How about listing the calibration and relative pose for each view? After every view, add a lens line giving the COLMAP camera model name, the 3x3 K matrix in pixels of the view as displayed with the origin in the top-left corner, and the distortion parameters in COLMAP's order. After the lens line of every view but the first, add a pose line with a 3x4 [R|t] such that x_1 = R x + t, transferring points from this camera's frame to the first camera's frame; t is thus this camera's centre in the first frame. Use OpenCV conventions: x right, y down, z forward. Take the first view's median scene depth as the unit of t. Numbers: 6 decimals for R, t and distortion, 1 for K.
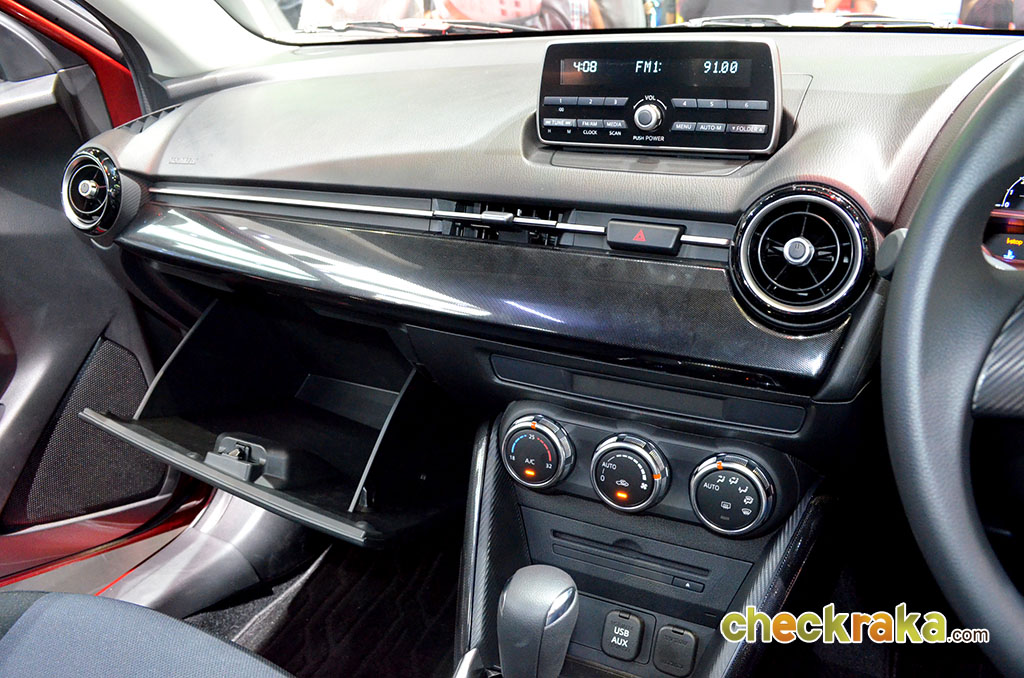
lens RADIAL K [[784.9, 0, 514.5], [0, 784.9, 333.3], [0, 0, 1]] dist [-0.093166, 0.058985]
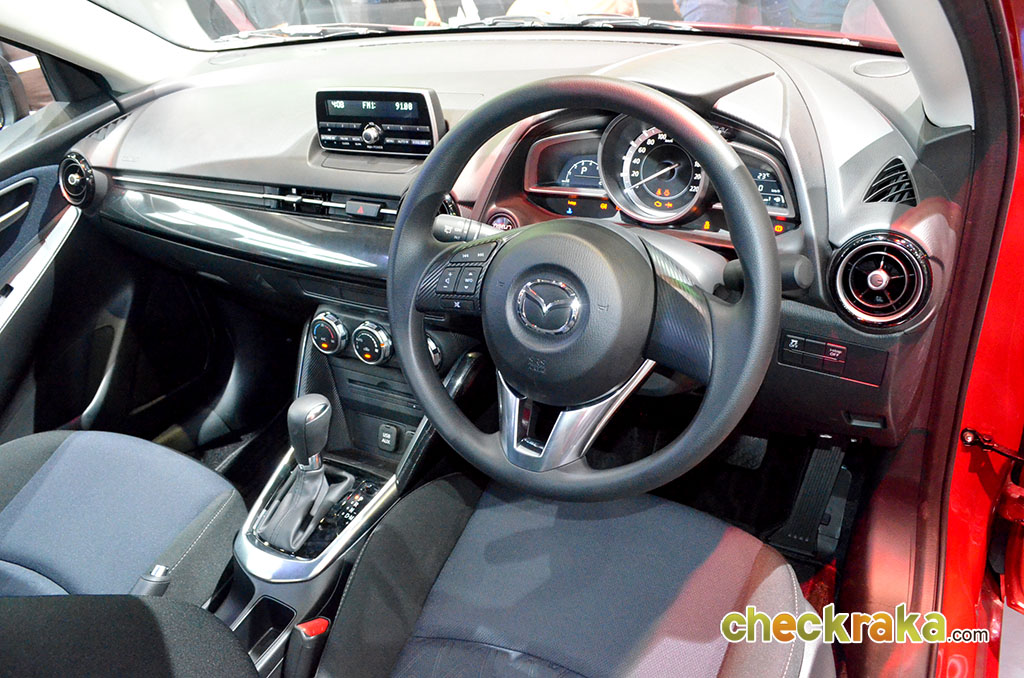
lens RADIAL K [[784.9, 0, 514.5], [0, 784.9, 333.3], [0, 0, 1]] dist [-0.093166, 0.058985]
pose [[0.997086, -0.036987, -0.066718, 0.564688], [0.046099, 0.988984, 0.140658, -0.074692], [0.060781, -0.143324, 0.987808, -0.694683]]
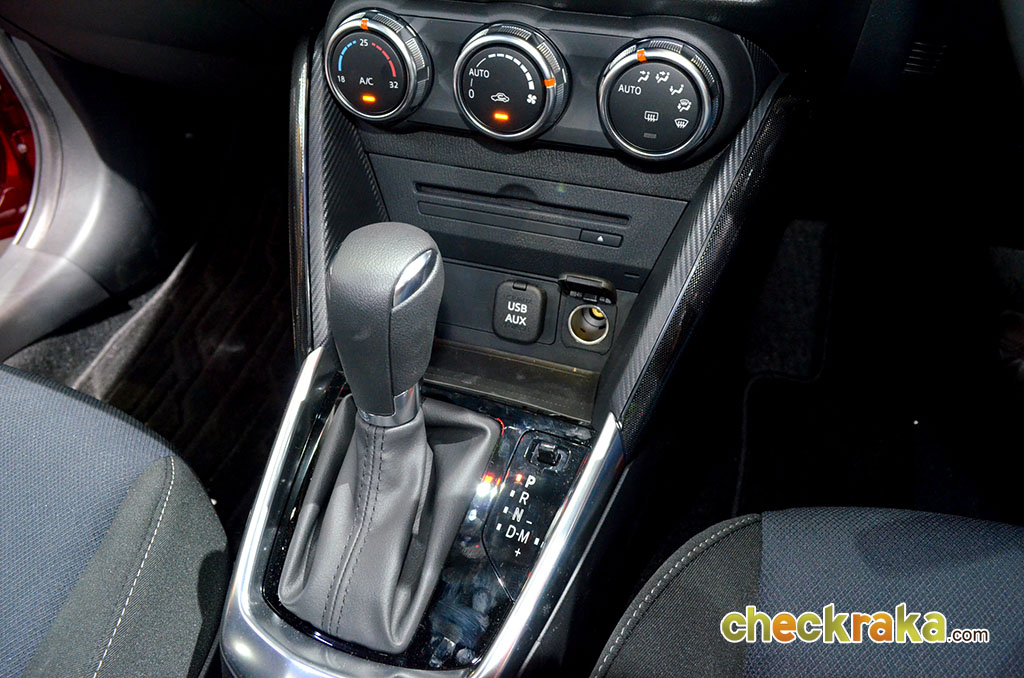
lens RADIAL K [[784.9, 0, 514.5], [0, 784.9, 333.3], [0, 0, 1]] dist [-0.093166, 0.058985]
pose [[0.991718, -0.097778, 0.083272, 0.070477], [0.059192, 0.923381, 0.379295, 0.118889], [-0.113978, -0.371225, 0.921521, 0.284845]]
